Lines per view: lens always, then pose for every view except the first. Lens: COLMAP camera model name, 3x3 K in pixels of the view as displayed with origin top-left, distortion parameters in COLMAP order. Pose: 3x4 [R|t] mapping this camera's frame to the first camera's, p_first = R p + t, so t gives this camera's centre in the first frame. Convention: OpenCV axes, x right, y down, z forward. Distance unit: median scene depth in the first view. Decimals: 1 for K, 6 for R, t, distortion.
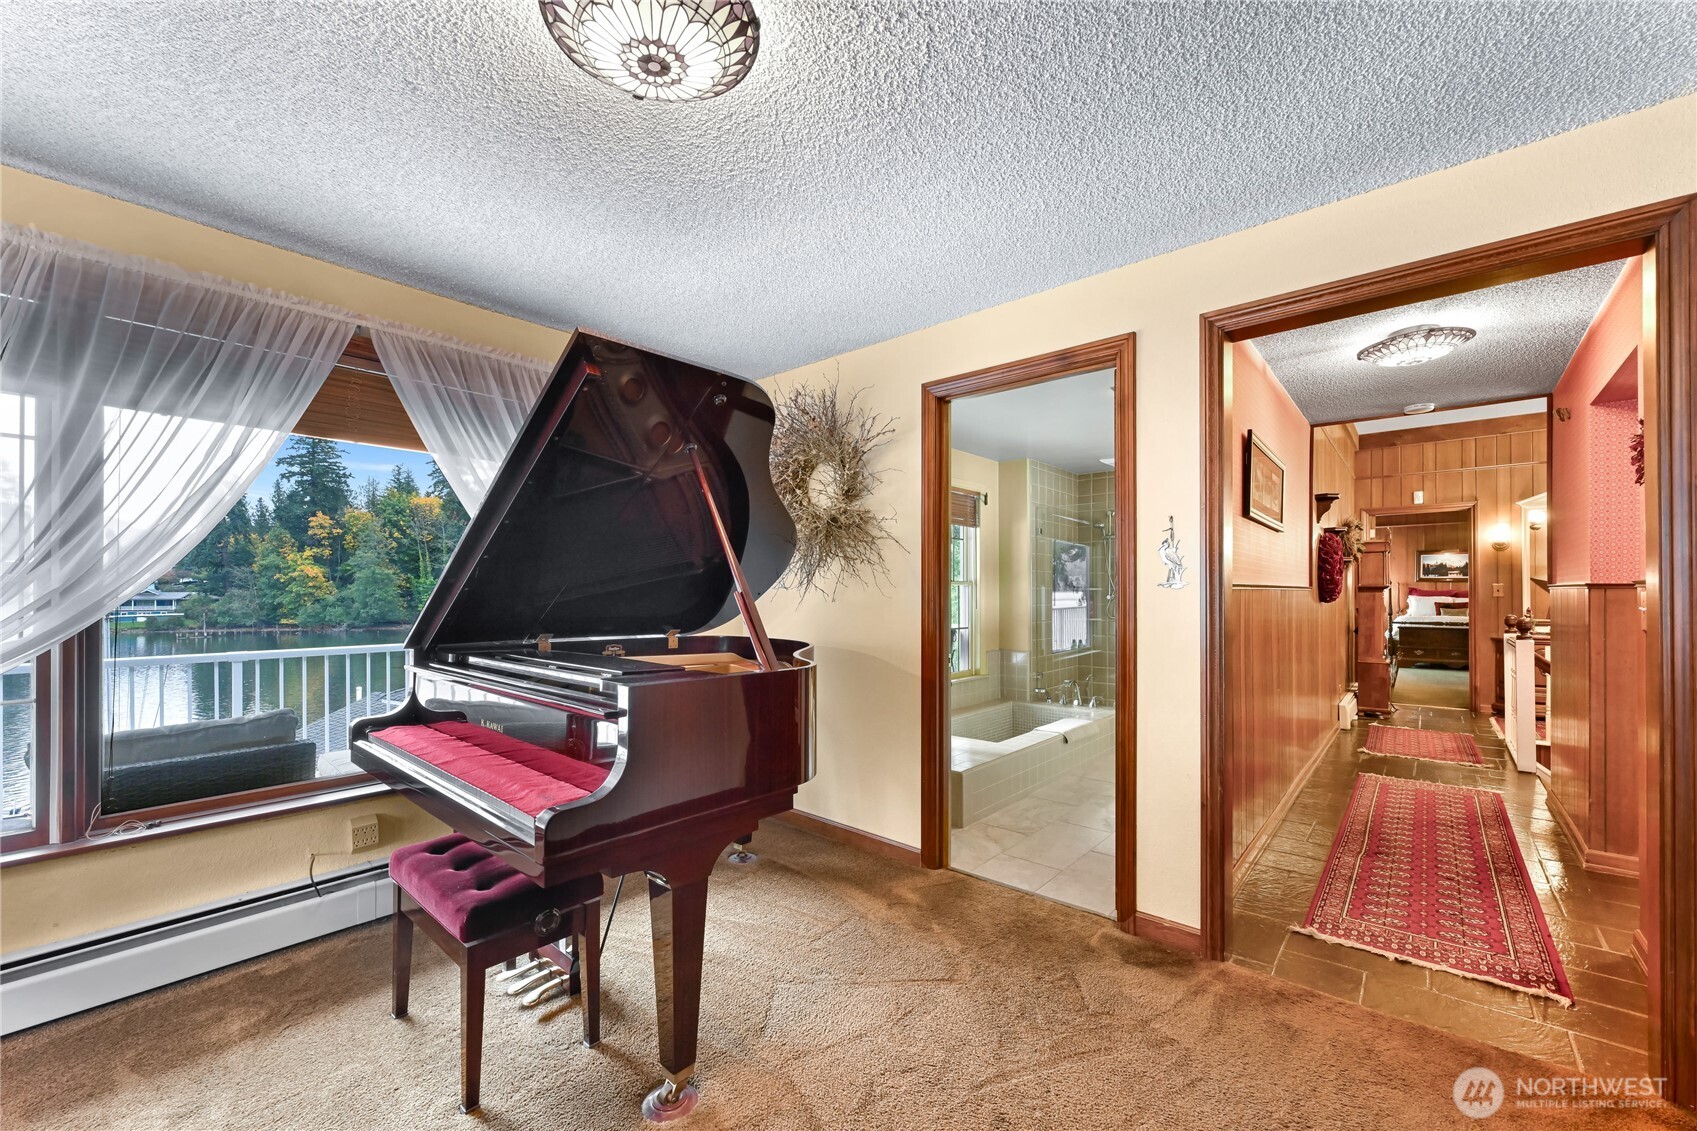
lens RADIAL K [[678.8, 0, 842.7], [0, 678.8, 589.7], [0, 0, 1]] dist [-0.000717, -0.000976]
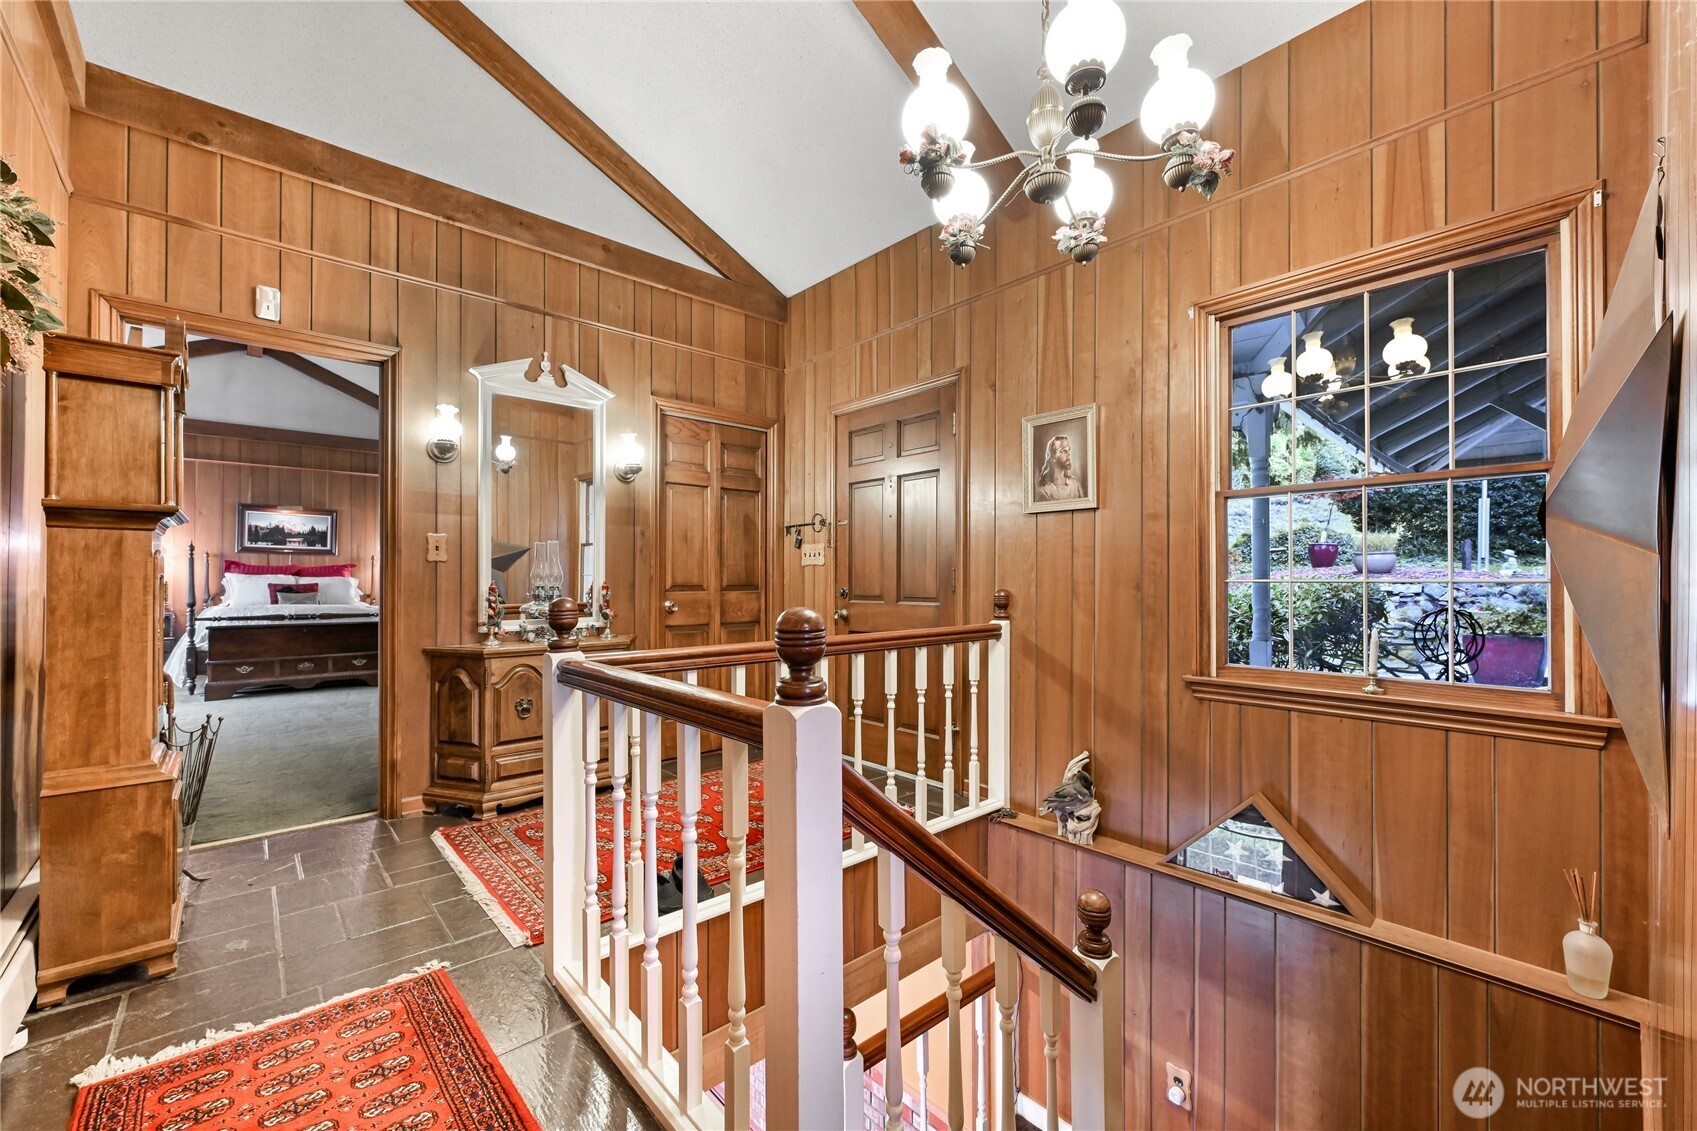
lens RADIAL K [[678.8, 0, 847.0], [0, 678.8, 578.0], [0, 0, 1]] dist [-0.000717, -0.000976]
pose [[0.126264, 0.006317, 0.991977, 0.327380], [-0.006158, 0.999965, -0.005584, 0.013943], [-0.991978, -0.005404, 0.126299, 0.401132]]
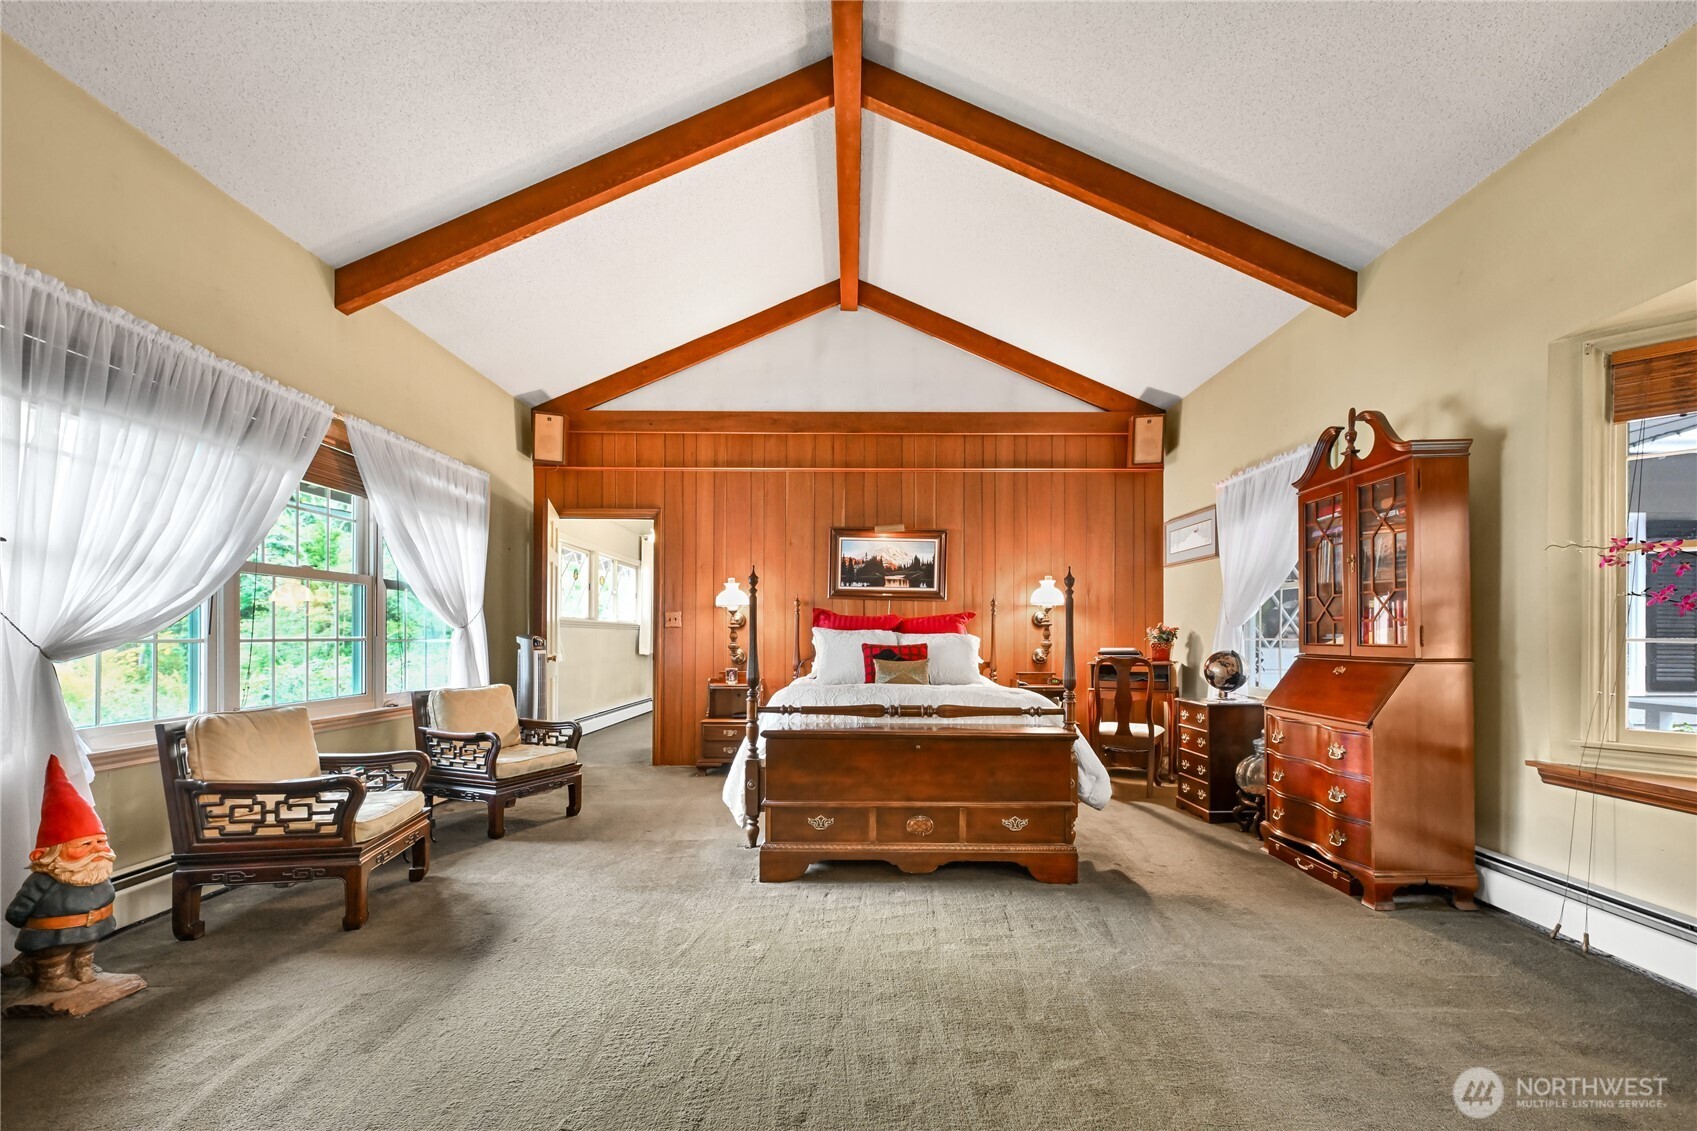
lens RADIAL K [[678.8, 0, 879.2], [0, 678.8, 636.3], [0, 0, 1]] dist [-0.000717, -0.000976]
pose [[0.731669, 0.008374, 0.681608, 0.644380], [-0.009451, 0.999953, -0.002140, 0.015268], [-0.681594, -0.004876, 0.731714, 0.742736]]
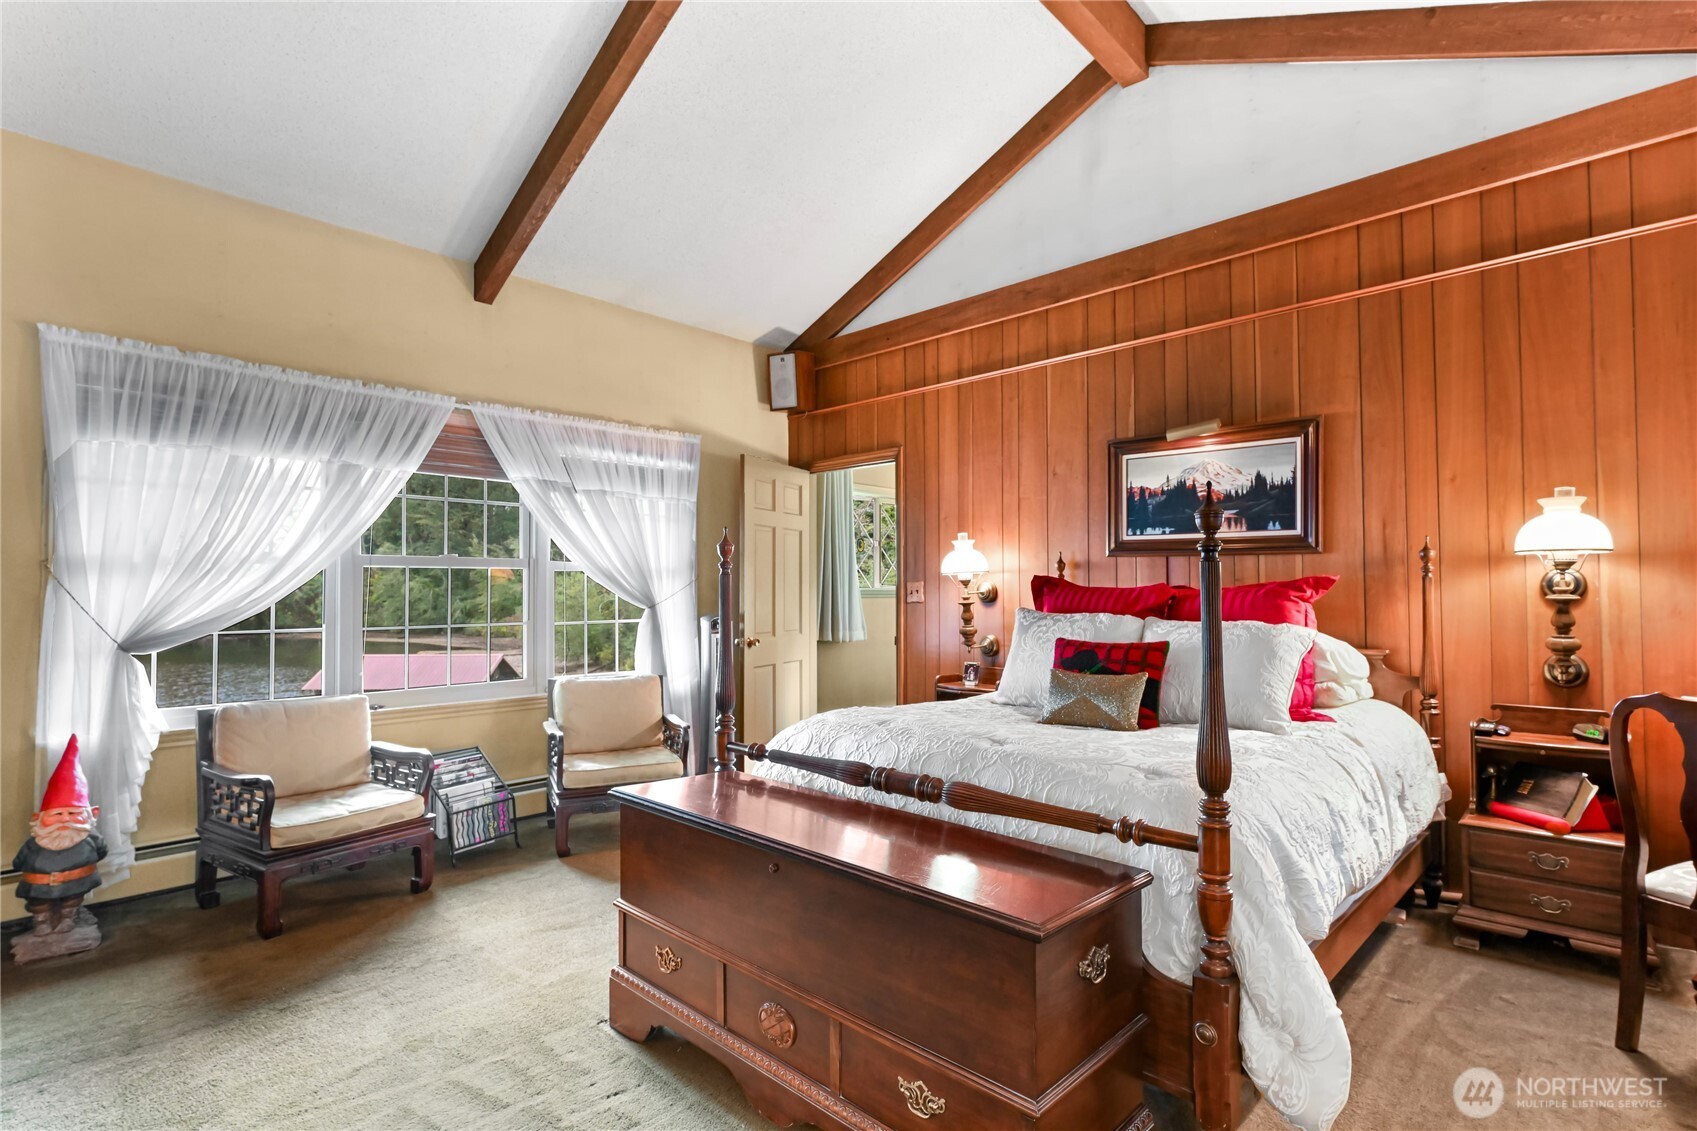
lens RADIAL K [[826.9, 0, 846.6], [0, 826.9, 573.9], [0, 0, 1]] dist [-0.004217, 0.001816]
pose [[0.999930, 0.002151, -0.011642, 0.839288], [-0.002405, 0.999758, -0.021845, 0.003240], [0.011592, 0.021871, 0.999694, 0.758070]]
